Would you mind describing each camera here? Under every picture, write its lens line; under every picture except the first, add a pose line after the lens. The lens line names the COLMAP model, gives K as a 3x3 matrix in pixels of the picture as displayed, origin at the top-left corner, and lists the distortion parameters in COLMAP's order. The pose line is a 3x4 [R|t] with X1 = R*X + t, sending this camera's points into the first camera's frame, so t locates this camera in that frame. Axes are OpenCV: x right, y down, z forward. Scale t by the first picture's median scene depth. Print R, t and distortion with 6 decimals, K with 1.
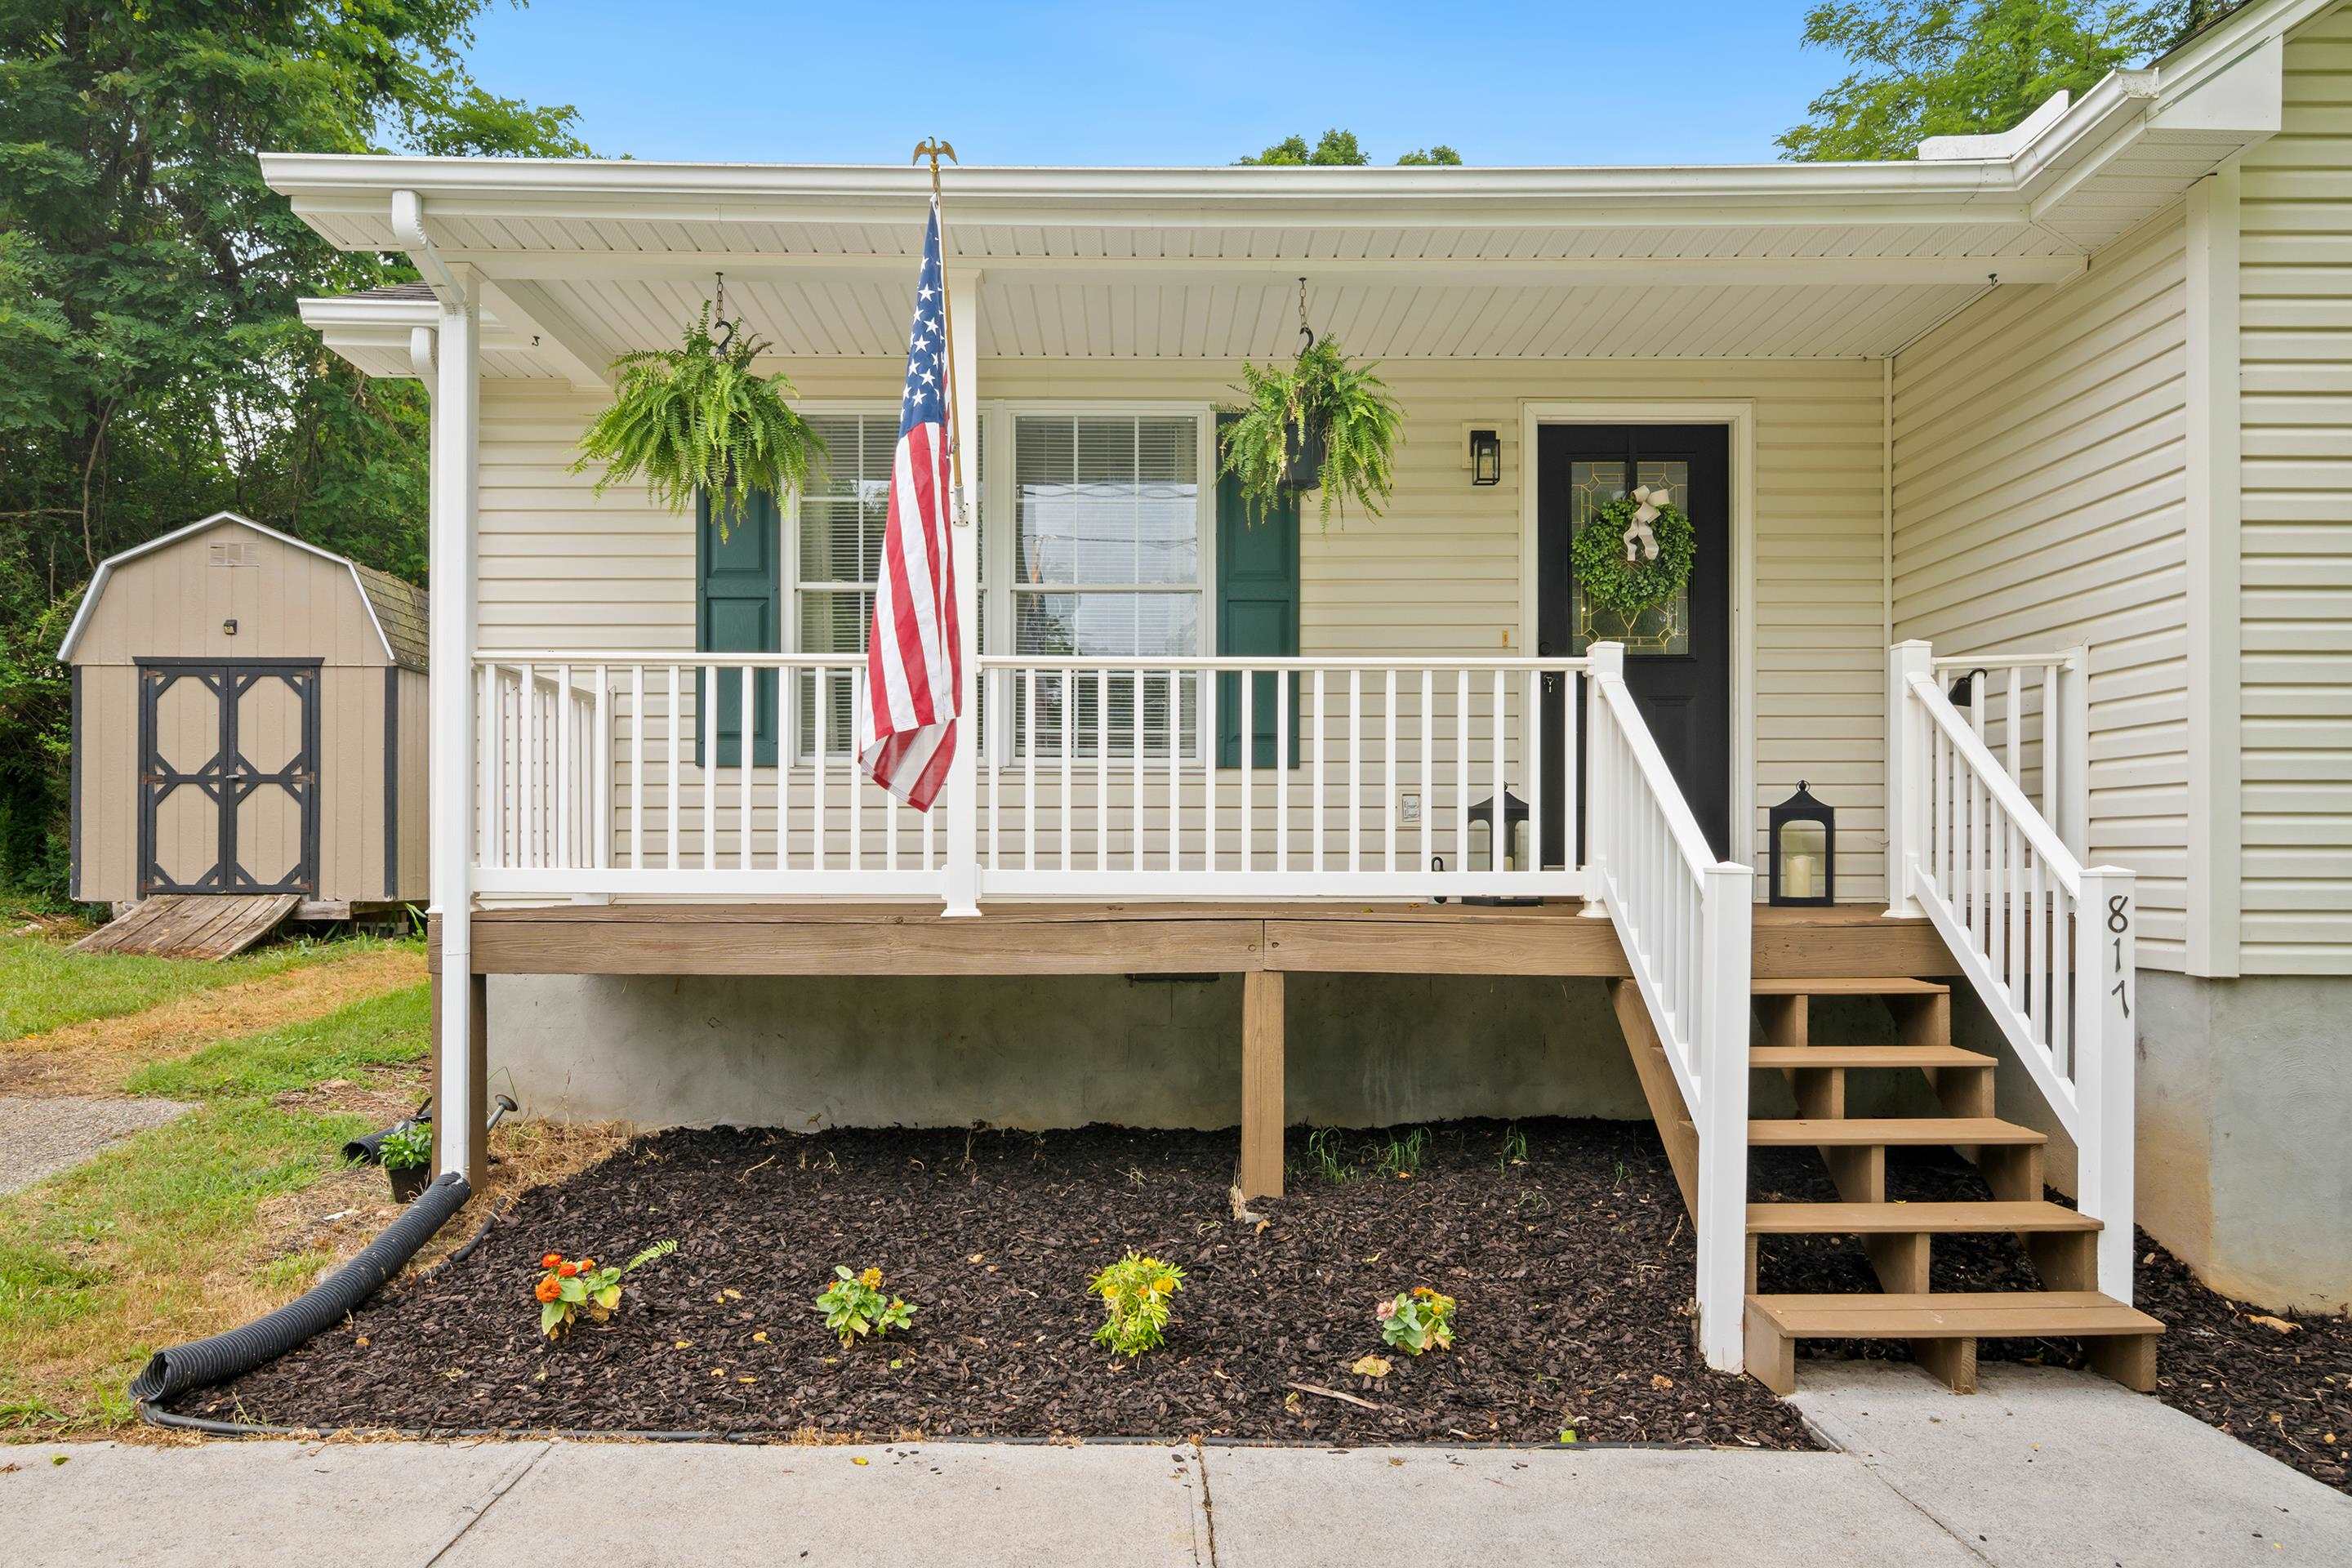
lens RADIAL K [[1526.5, 0, 1175.8], [0, 1526.5, 858.4], [0, 0, 1]] dist [0.003335, -0.000660]
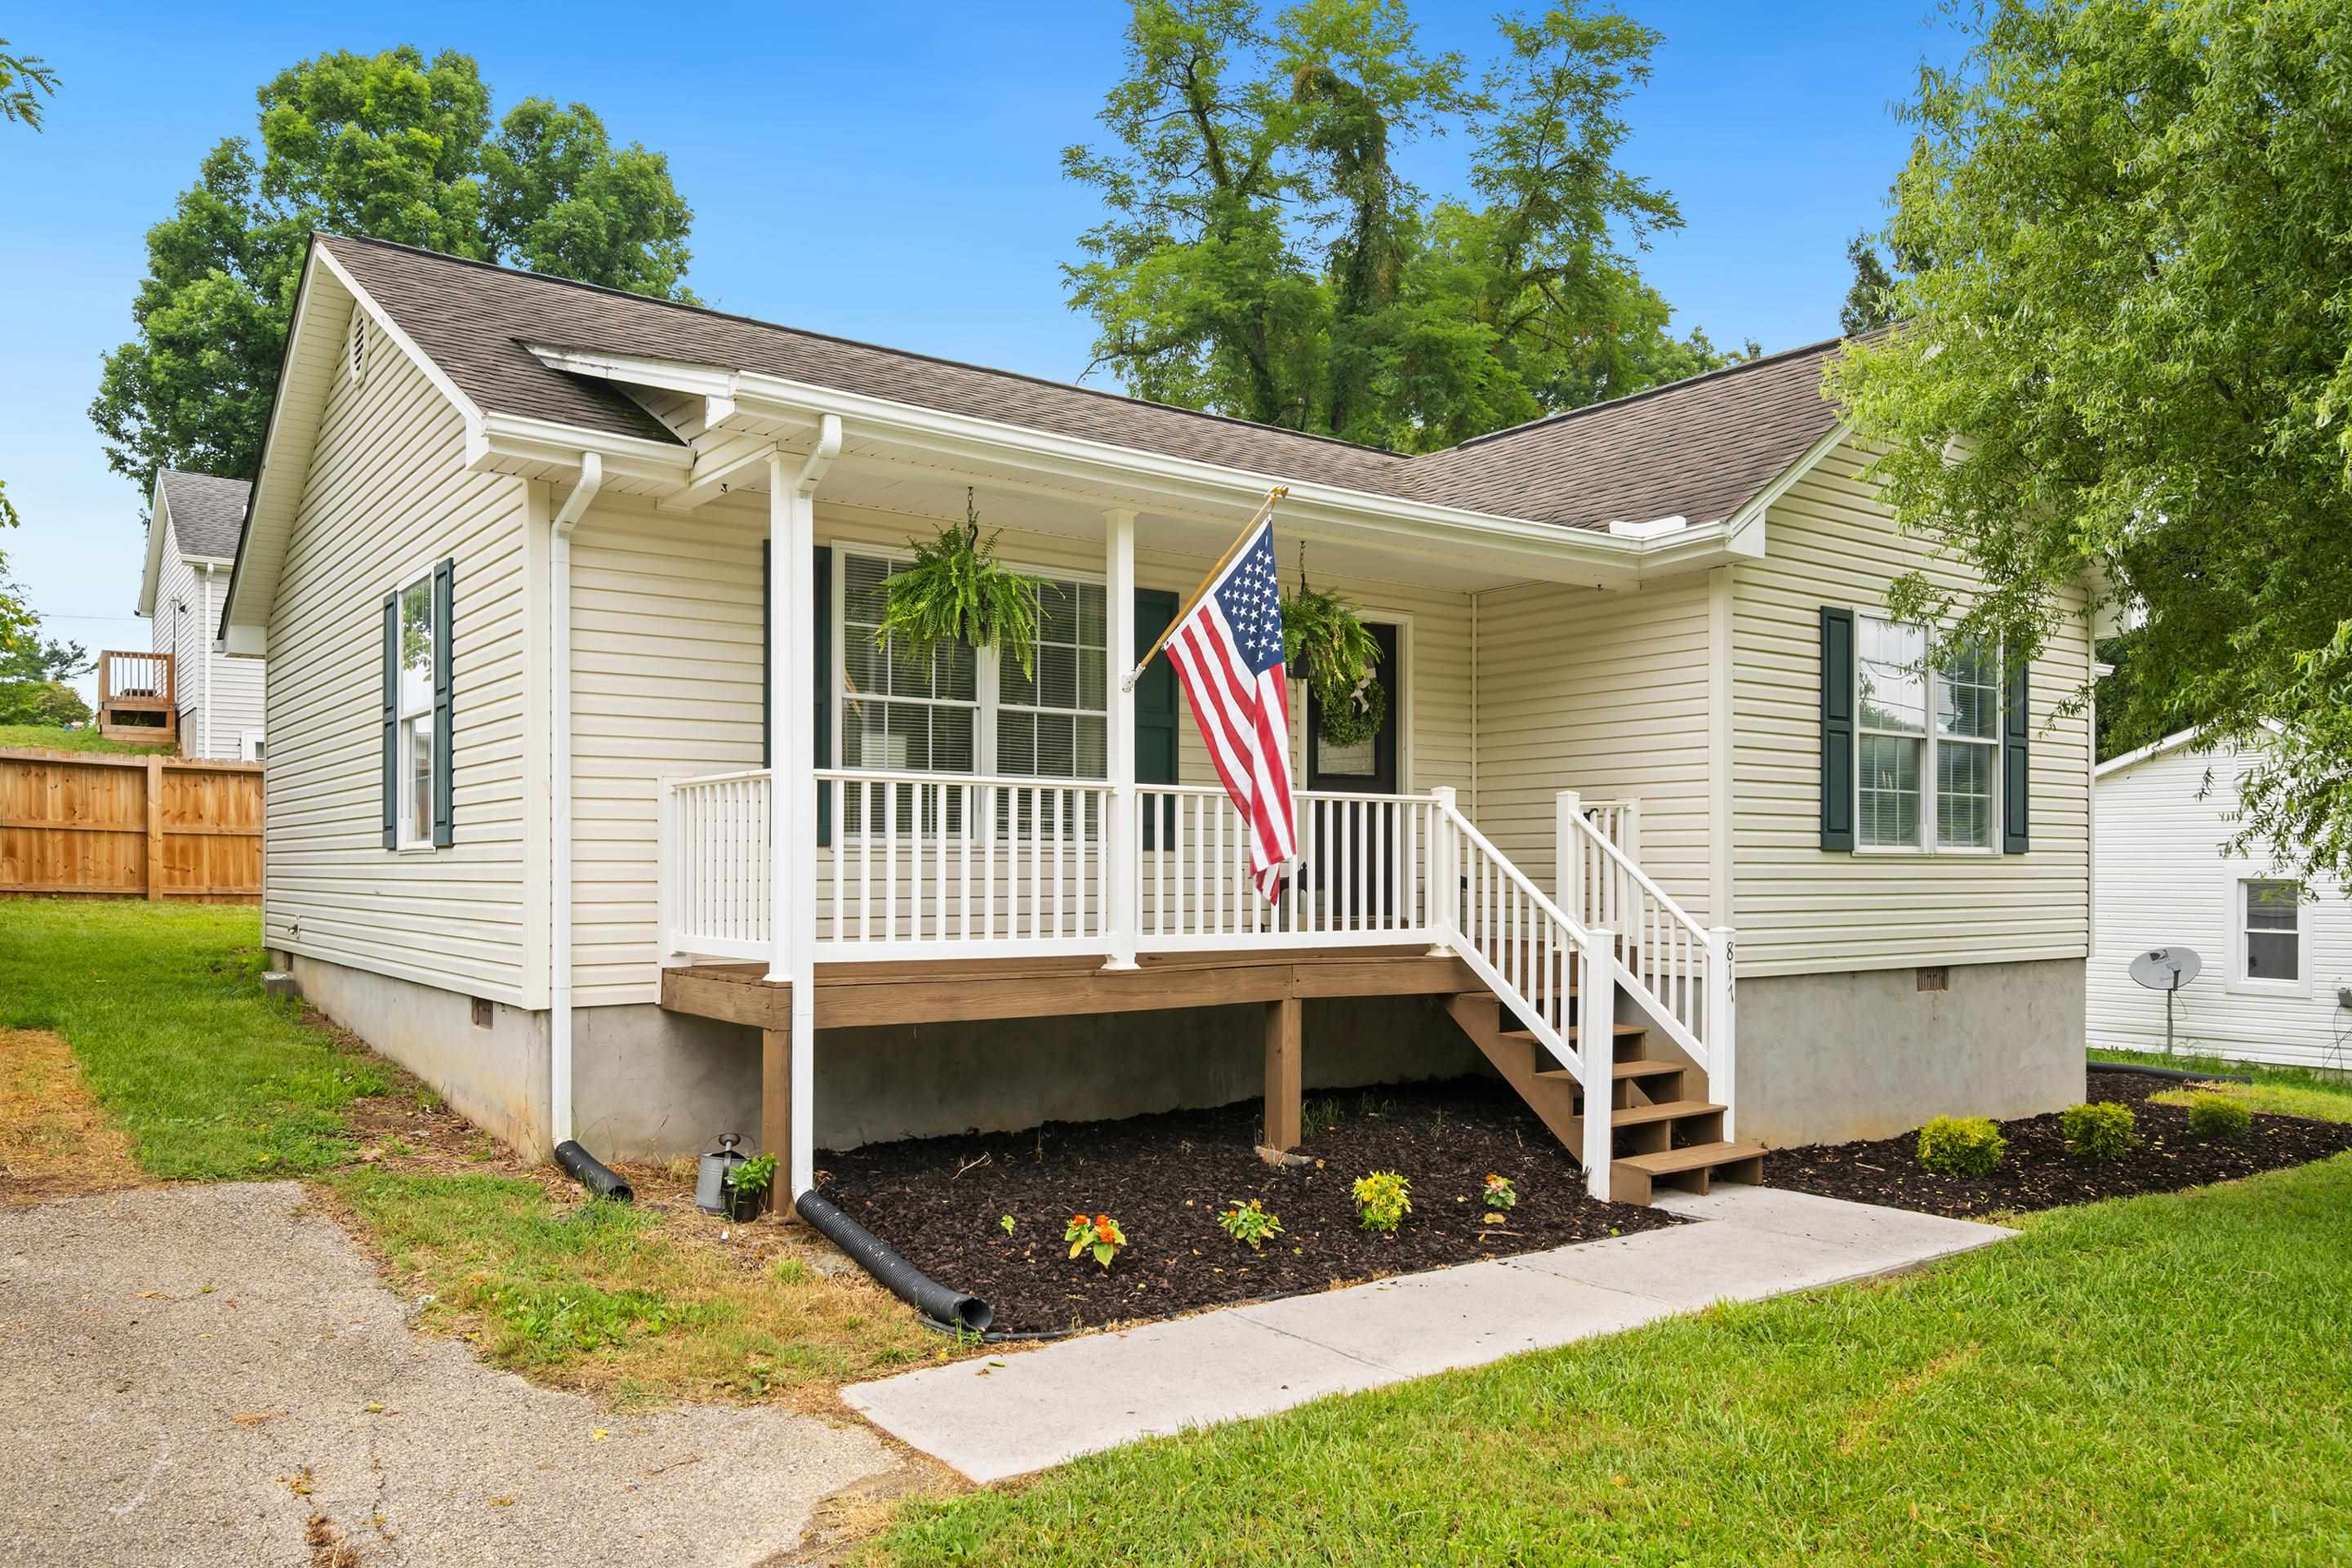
lens RADIAL K [[1644.1, 0, 1189.4], [0, 1644.1, 846.4], [0, 0, 1]] dist [0.003470, -0.002258]
pose [[0.806507, 0.010950, 0.591123, -0.785078], [-0.005544, 0.999925, -0.010959, -0.046215], [-0.591198, 0.005561, 0.806507, -0.201983]]
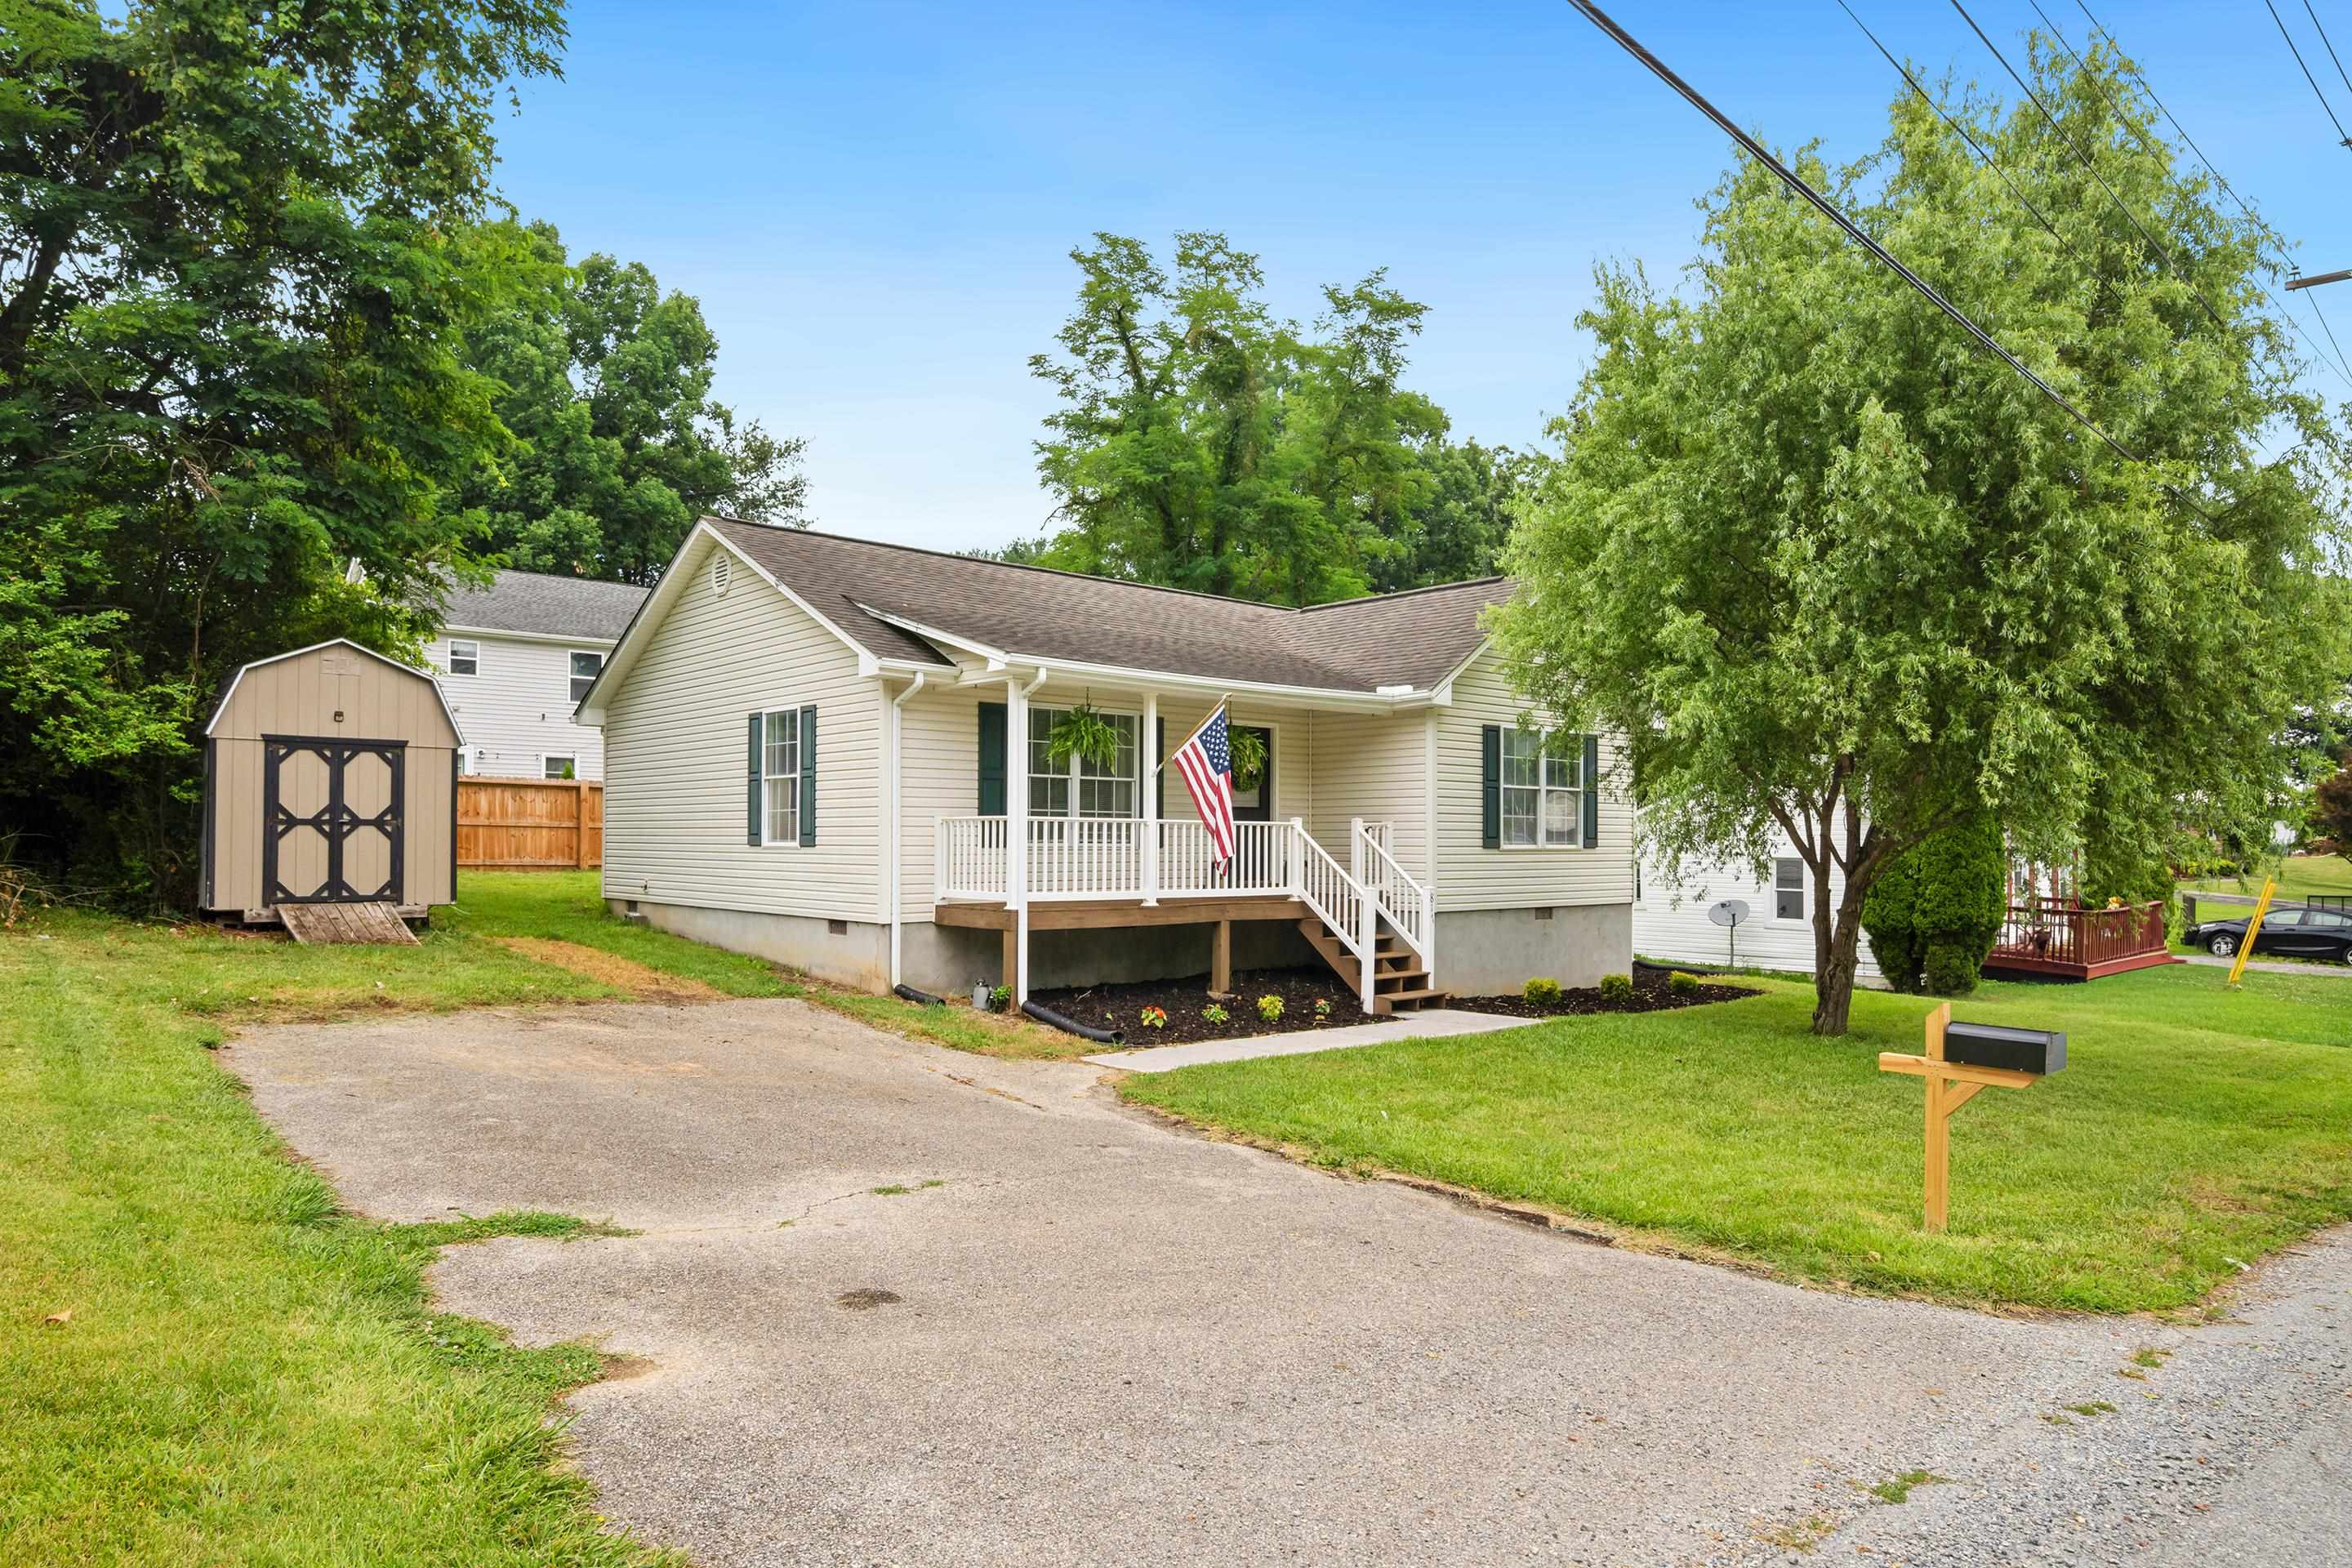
lens RADIAL K [[1426.5, 0, 1187.3], [0, 1426.5, 754.6], [0, 0, 1]] dist [0.001887, -0.002973]
pose [[0.749653, 0.044105, 0.660359, -1.574519], [-0.009274, 0.998379, -0.056153, -0.081926], [-0.661766, 0.035971, 0.748847, -0.943943]]
